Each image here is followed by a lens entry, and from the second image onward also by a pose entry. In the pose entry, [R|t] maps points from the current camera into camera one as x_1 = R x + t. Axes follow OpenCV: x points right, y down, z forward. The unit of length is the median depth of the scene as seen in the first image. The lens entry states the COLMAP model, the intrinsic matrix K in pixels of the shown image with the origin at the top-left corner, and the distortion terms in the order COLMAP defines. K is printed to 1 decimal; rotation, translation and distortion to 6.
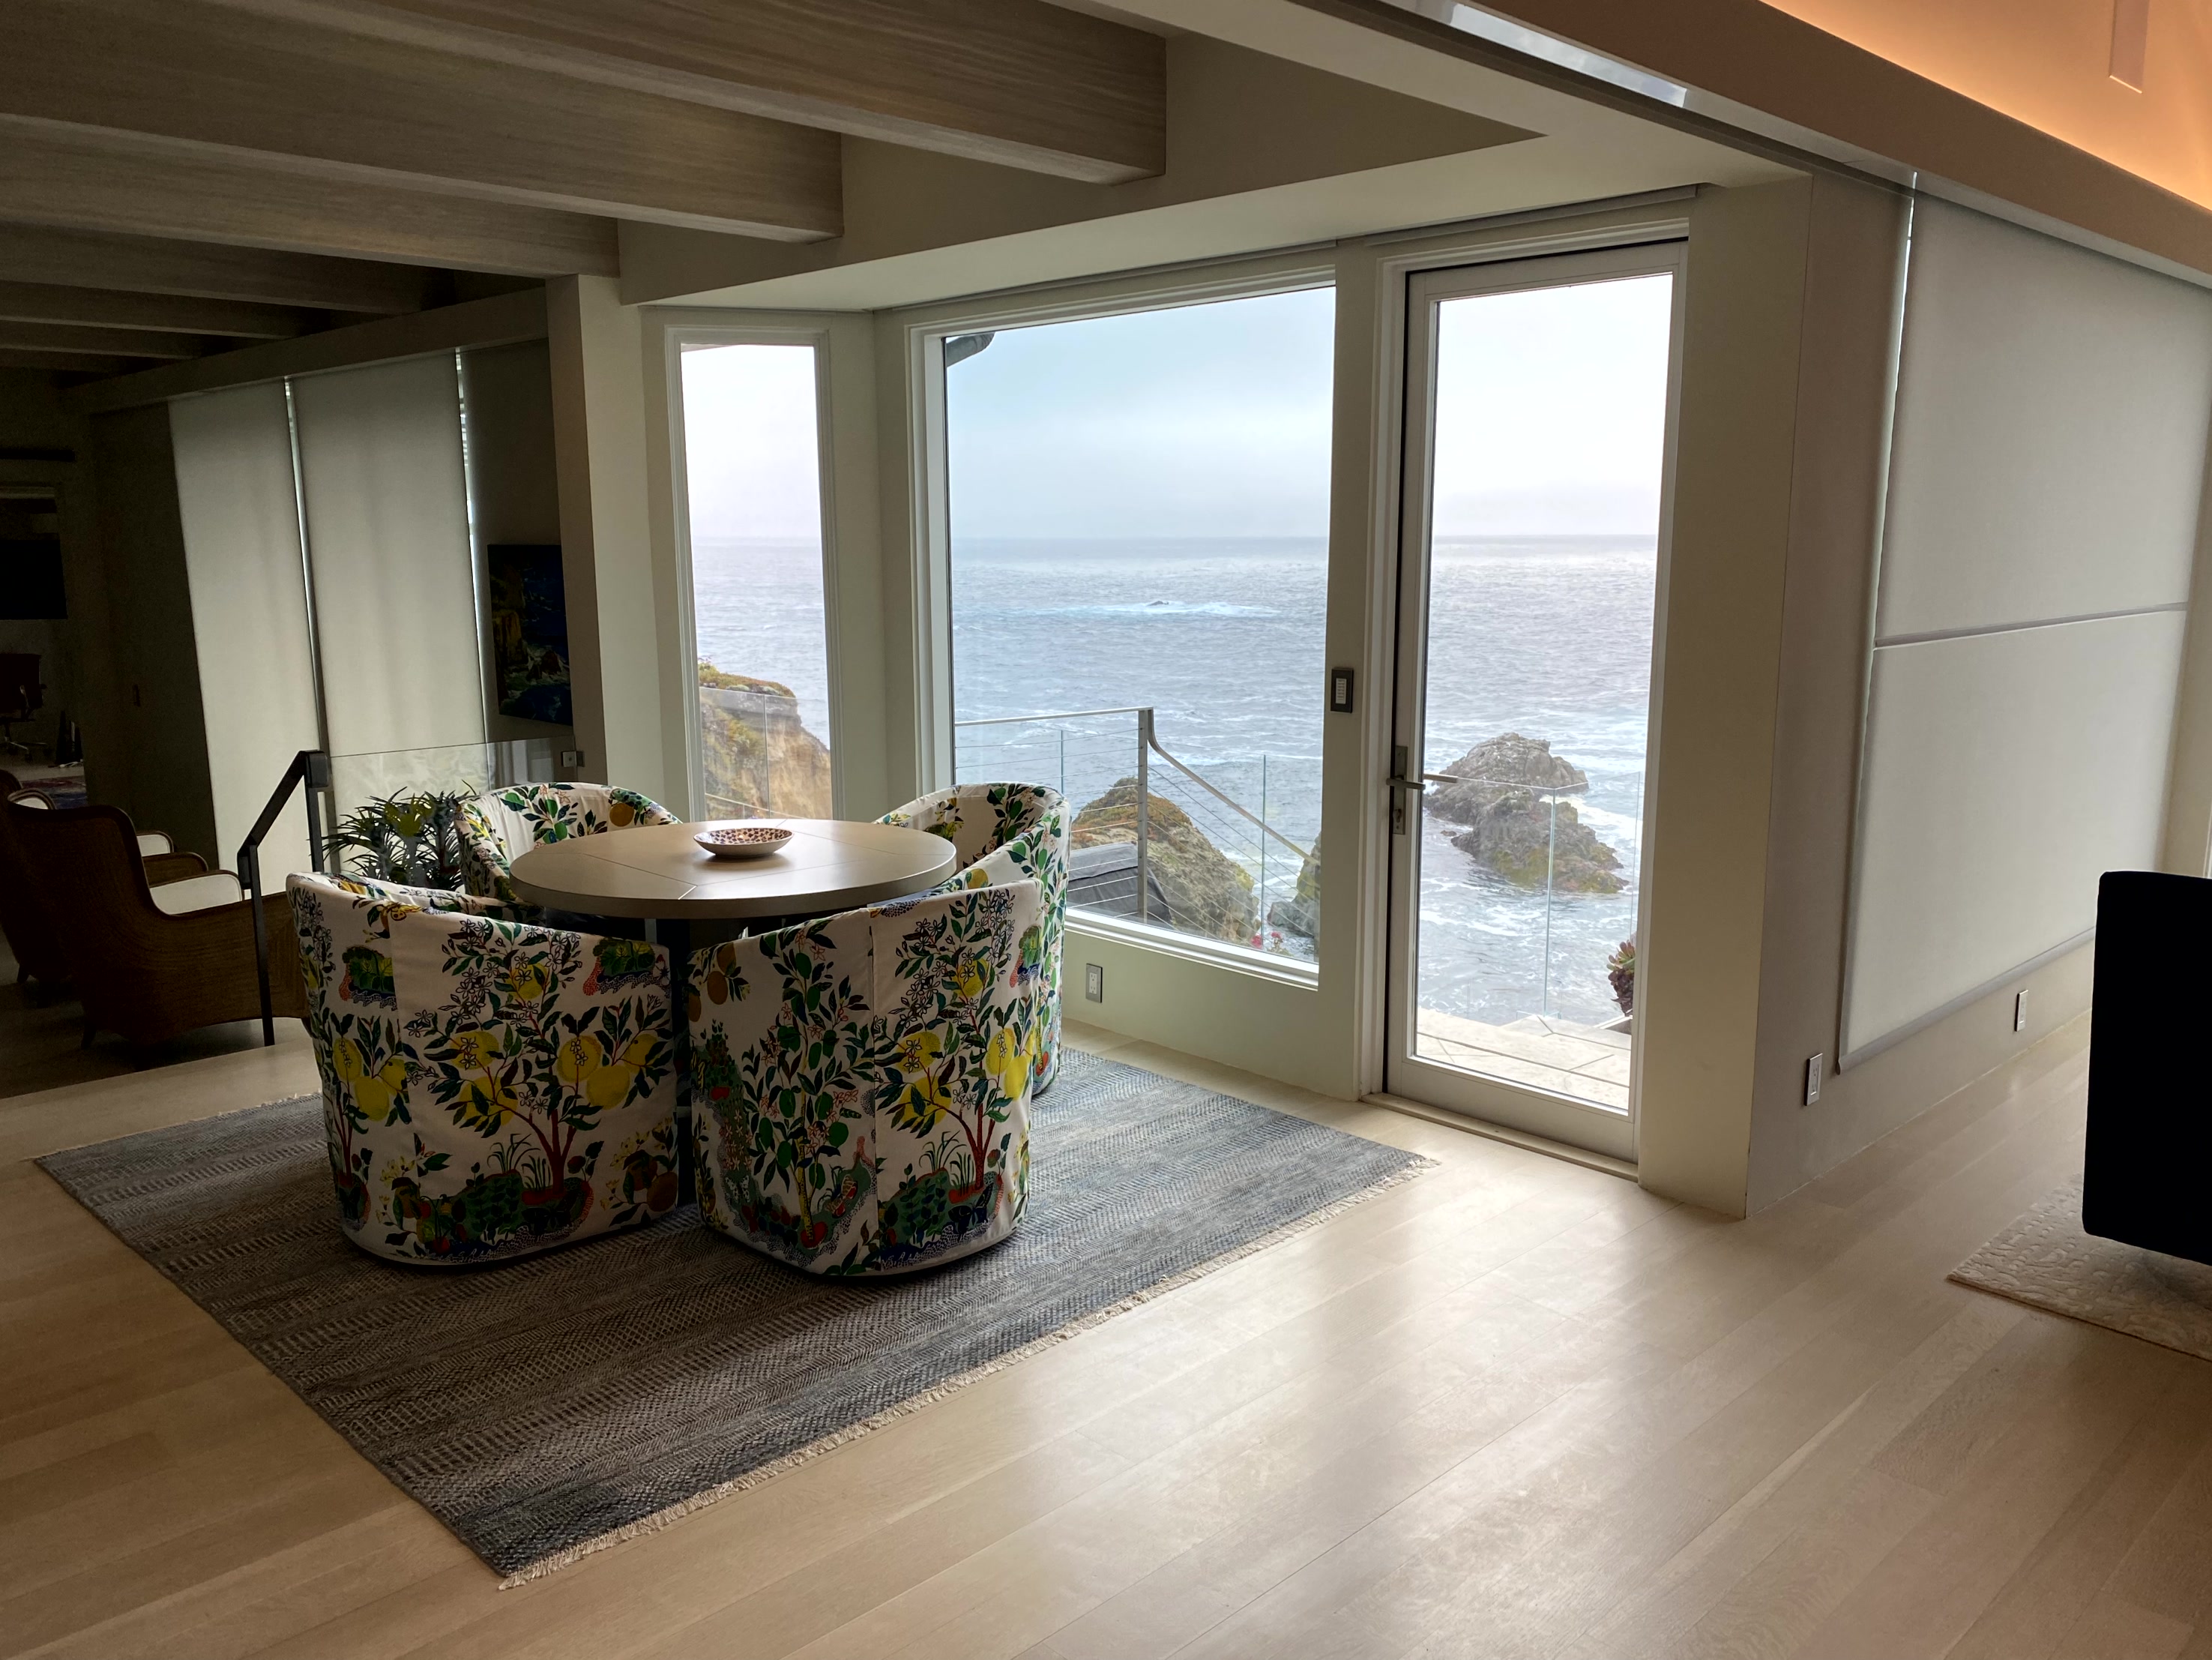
lens RADIAL K [[1694.0, 0, 1119.1], [0, 1694.0, 833.6], [0, 0, 1]] dist [0.020108, -0.013523]
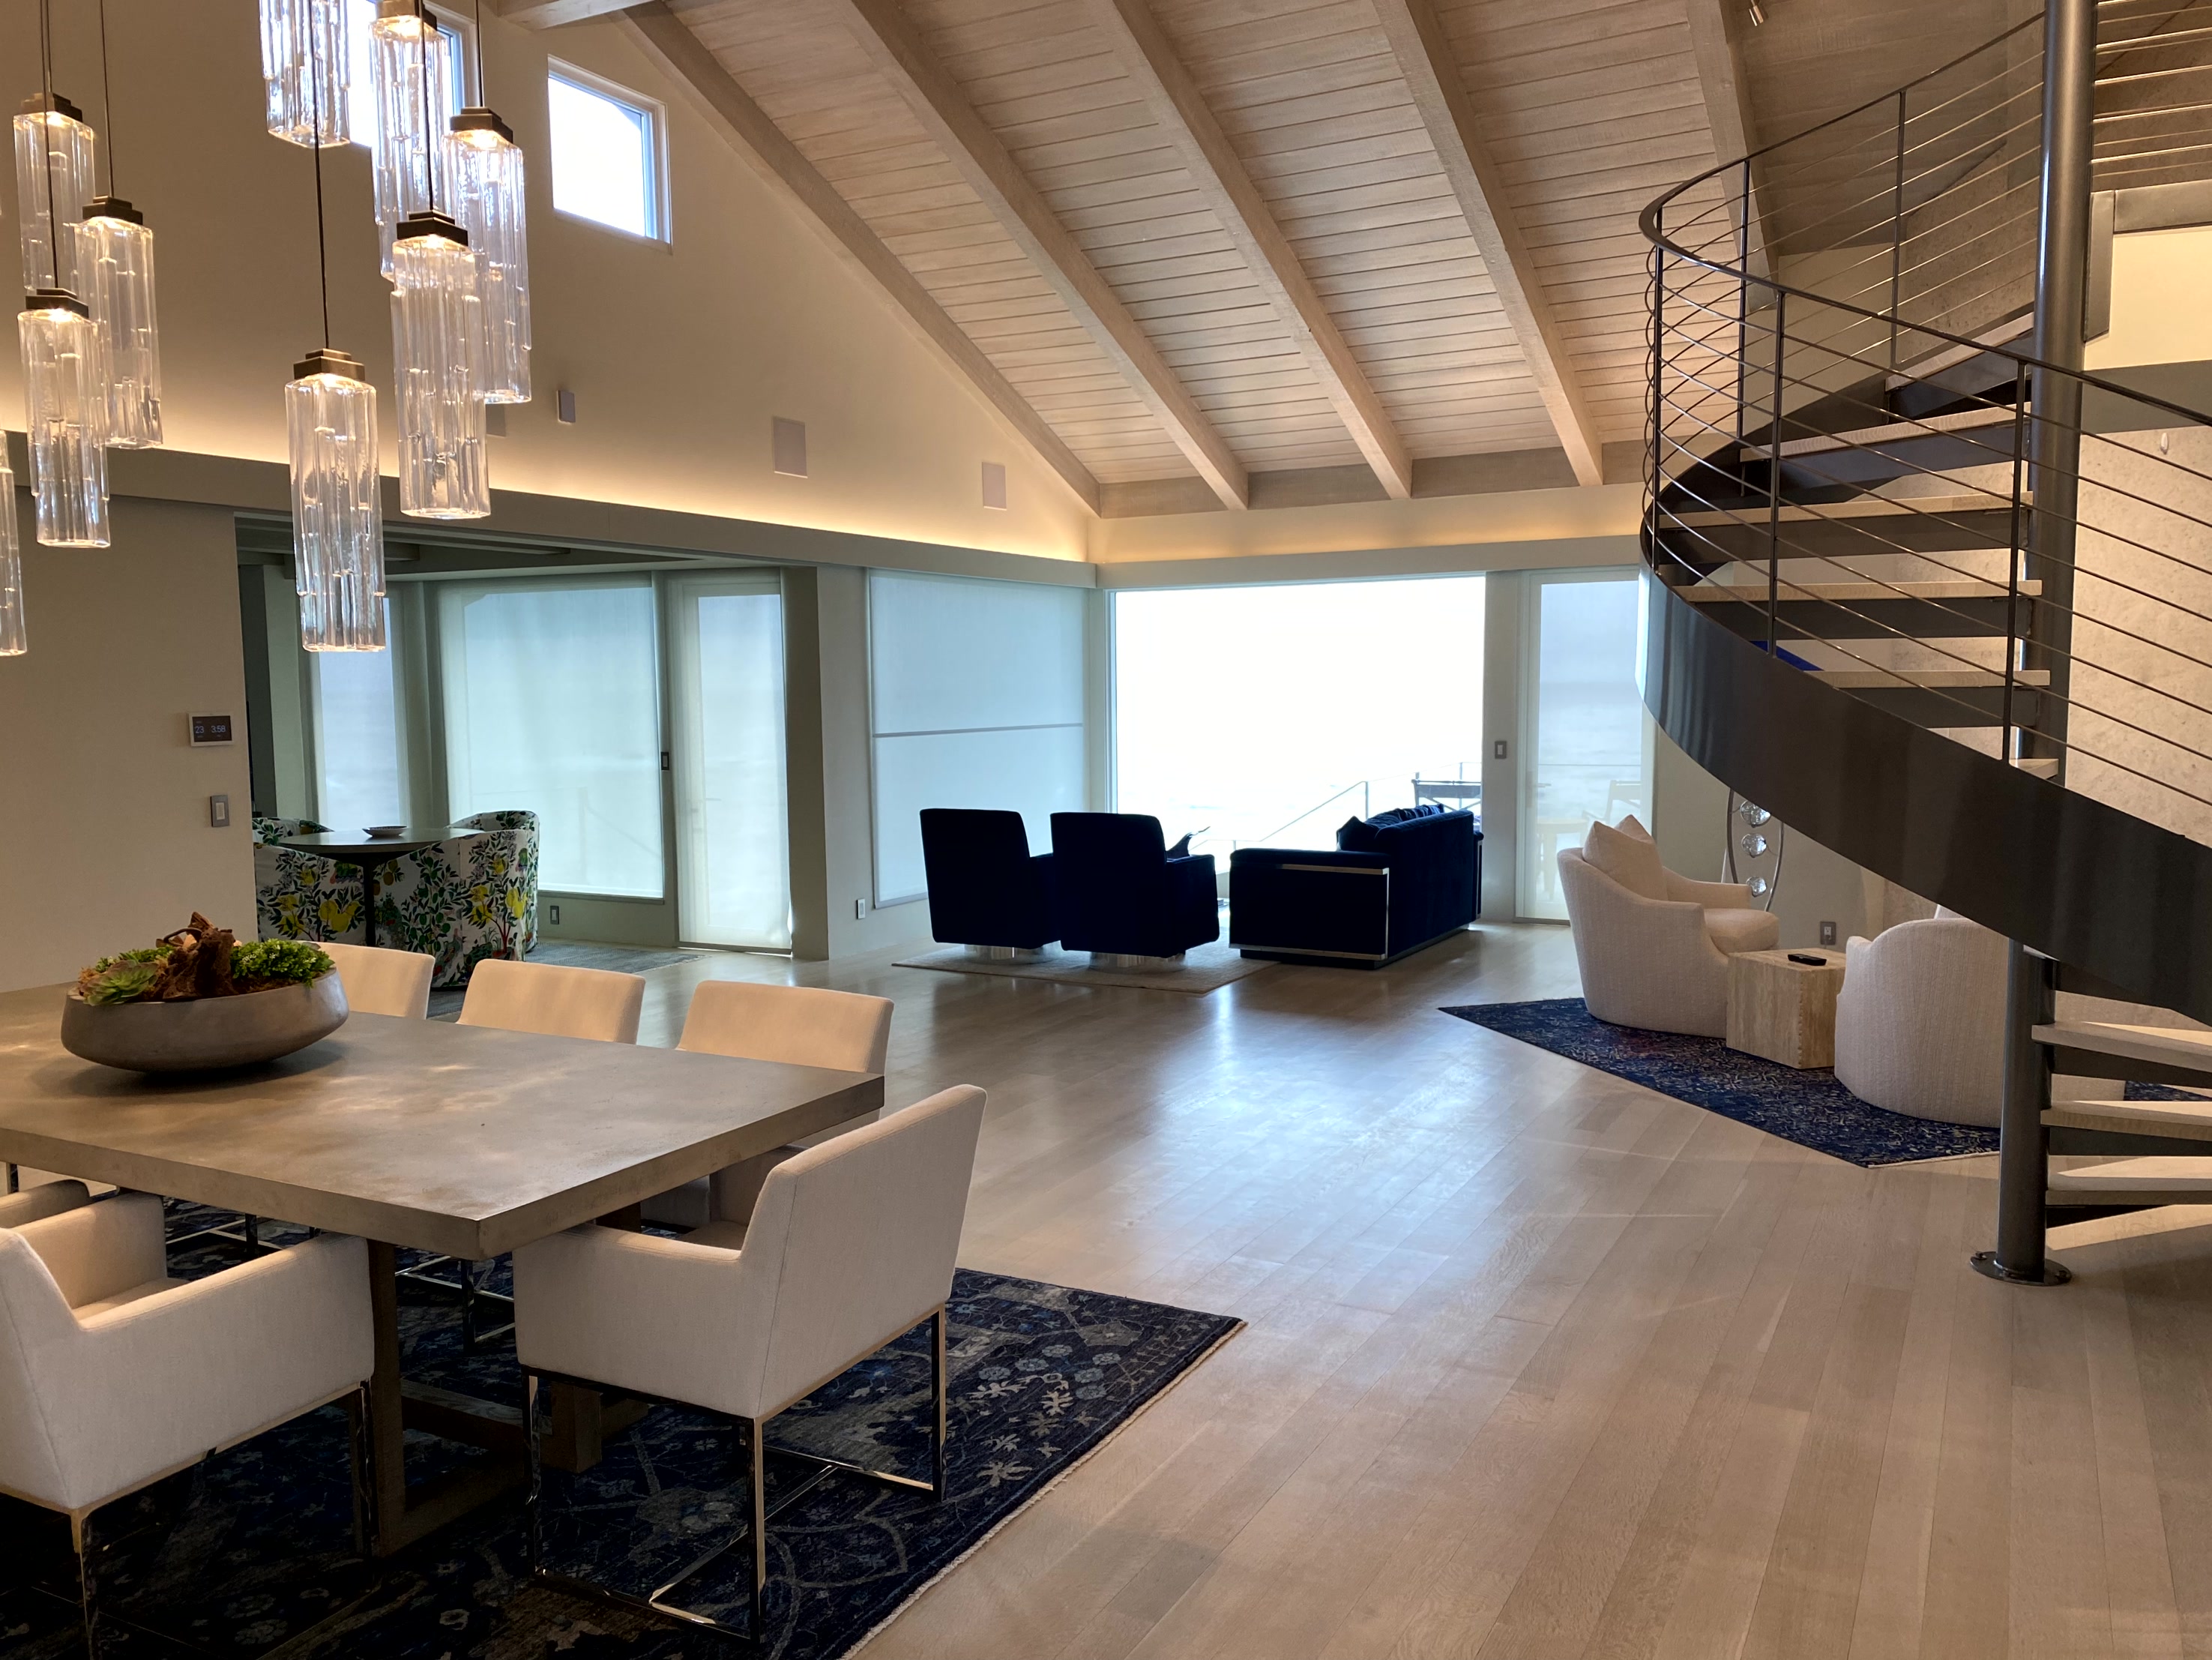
lens RADIAL K [[1694.0, 0, 1100.8], [0, 1694.0, 840.5], [0, 0, 1]] dist [0.020108, -0.013523]
pose [[0.957374, -0.035930, 0.286607, 0.048116], [0.059653, 0.995437, -0.074472, 0.286415], [-0.282624, 0.088395, 0.955149, -1.680180]]
